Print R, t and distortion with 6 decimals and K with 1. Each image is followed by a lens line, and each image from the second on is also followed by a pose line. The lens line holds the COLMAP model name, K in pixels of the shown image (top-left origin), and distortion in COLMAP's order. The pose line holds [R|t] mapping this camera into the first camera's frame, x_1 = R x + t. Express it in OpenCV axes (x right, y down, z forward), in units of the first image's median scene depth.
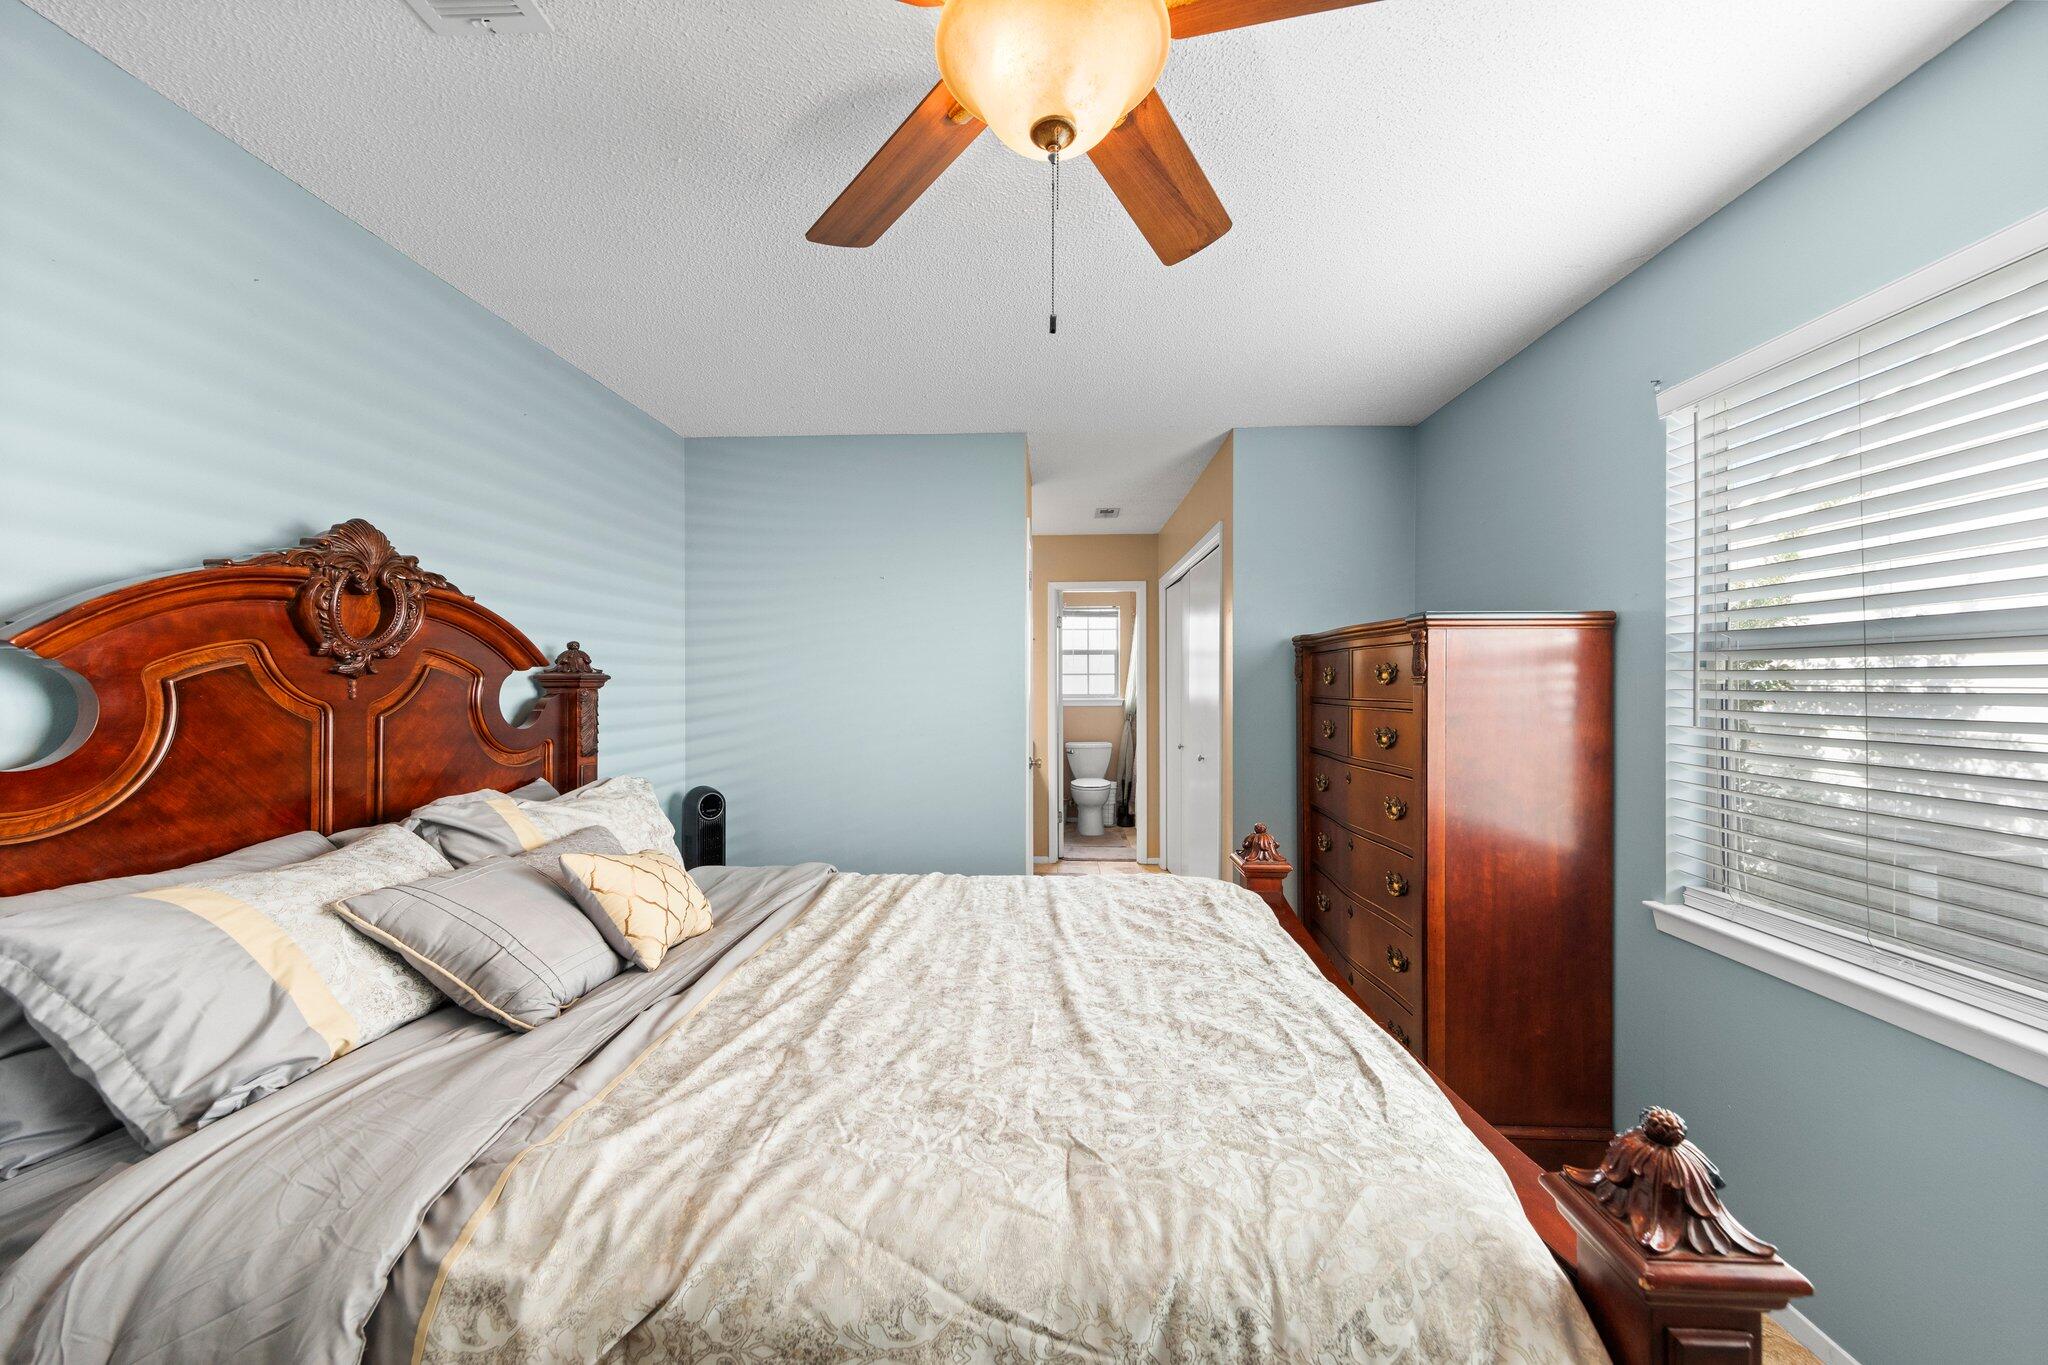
lens RADIAL K [[742.1, 0, 1015.9], [0, 742.1, 672.3], [0, 0, 1]] dist [0.001592, -0.000025]
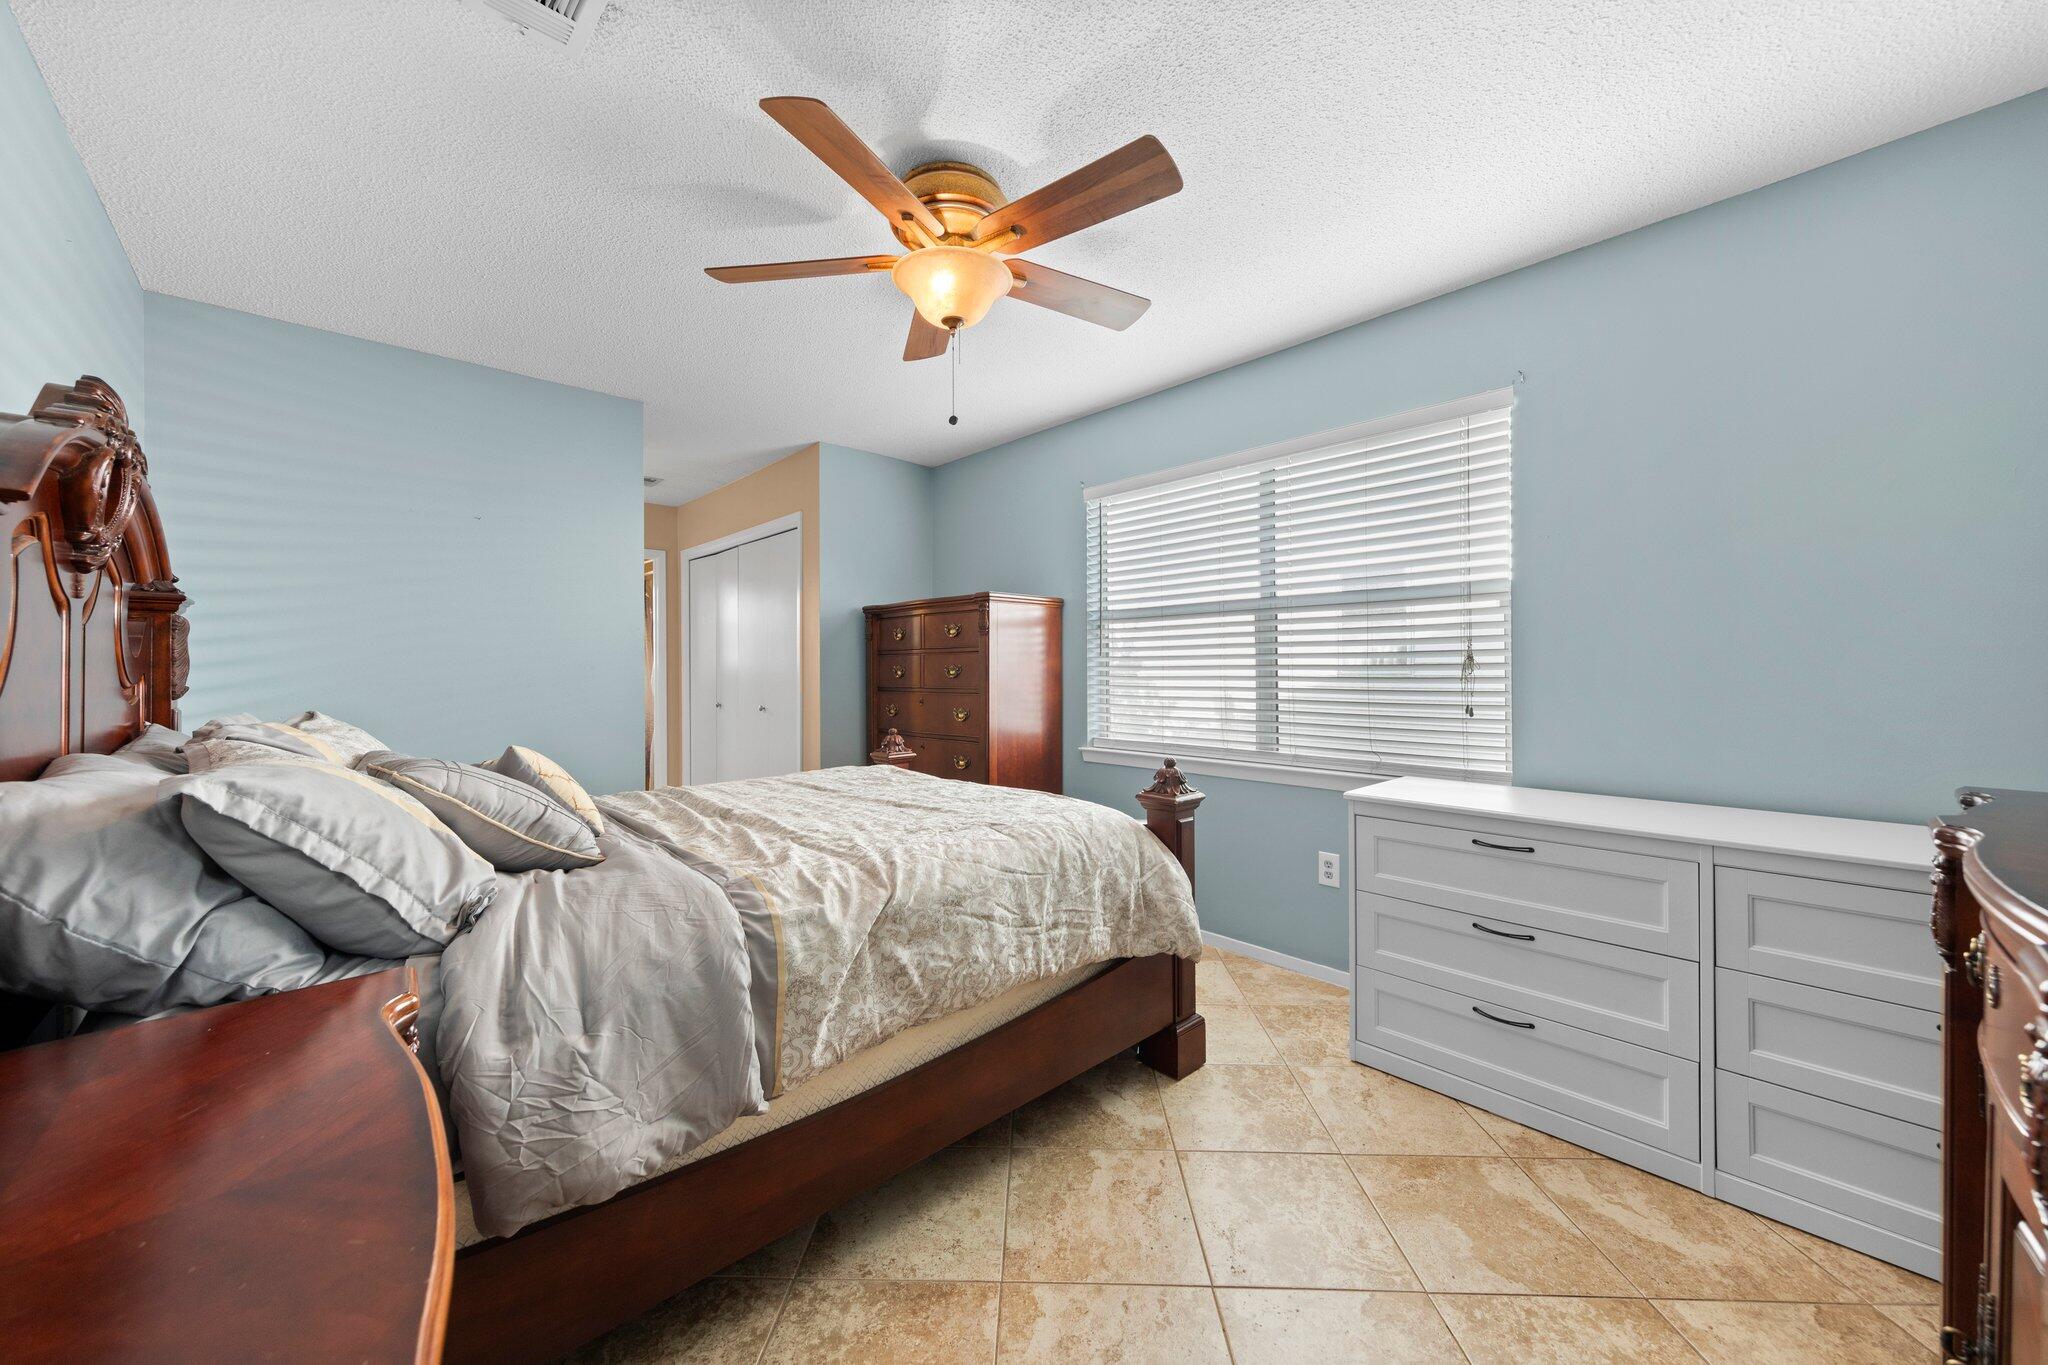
lens RADIAL K [[742.1, 0, 1015.9], [0, 742.1, 672.3], [0, 0, 1]] dist [0.001592, -0.000025]
pose [[0.702859, -0.004414, 0.711316, -0.574194], [-0.007466, 0.999880, 0.013582, 0.074558], [-0.711290, -0.014857, 0.702741, -0.217939]]
